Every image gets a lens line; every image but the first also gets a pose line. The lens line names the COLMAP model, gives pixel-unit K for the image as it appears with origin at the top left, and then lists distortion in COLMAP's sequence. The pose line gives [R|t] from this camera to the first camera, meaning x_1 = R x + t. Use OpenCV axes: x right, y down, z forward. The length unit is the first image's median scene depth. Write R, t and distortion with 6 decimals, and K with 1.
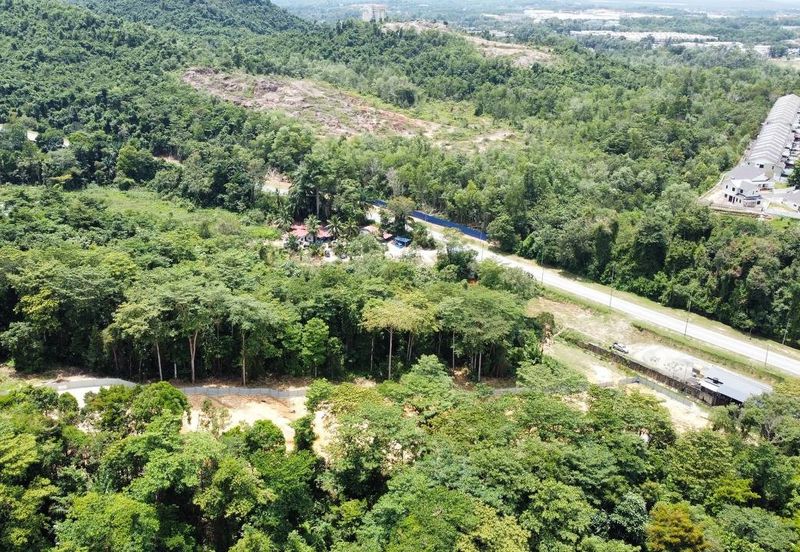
lens RADIAL K [[743.1, 0, 396.3], [0, 743.1, 274.9], [0, 0, 1]] dist [0.005525, -0.019863]
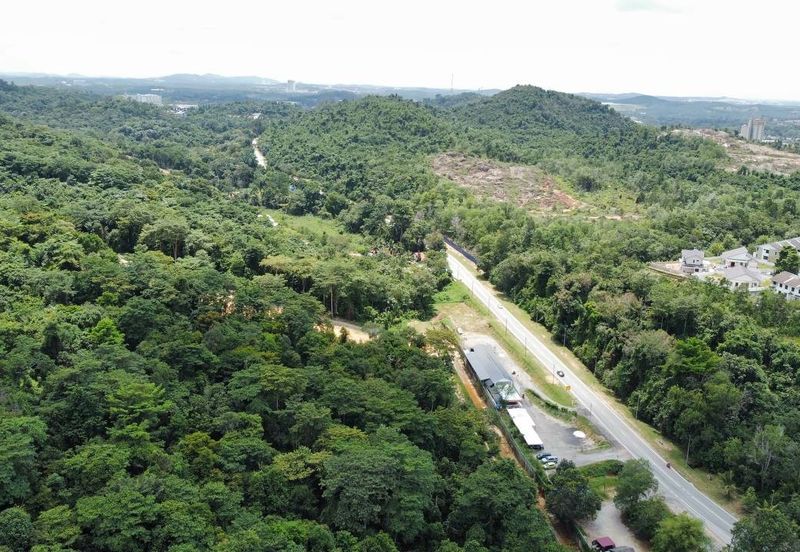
lens RADIAL K [[743.1, 0, 396.3], [0, 743.1, 274.9], [0, 0, 1]] dist [0.005525, -0.019863]
pose [[0.831027, 0.143895, -0.537297, 0.501829], [-0.228673, 0.968936, -0.094192, 0.083071], [0.507053, 0.201141, 0.838117, -0.067637]]
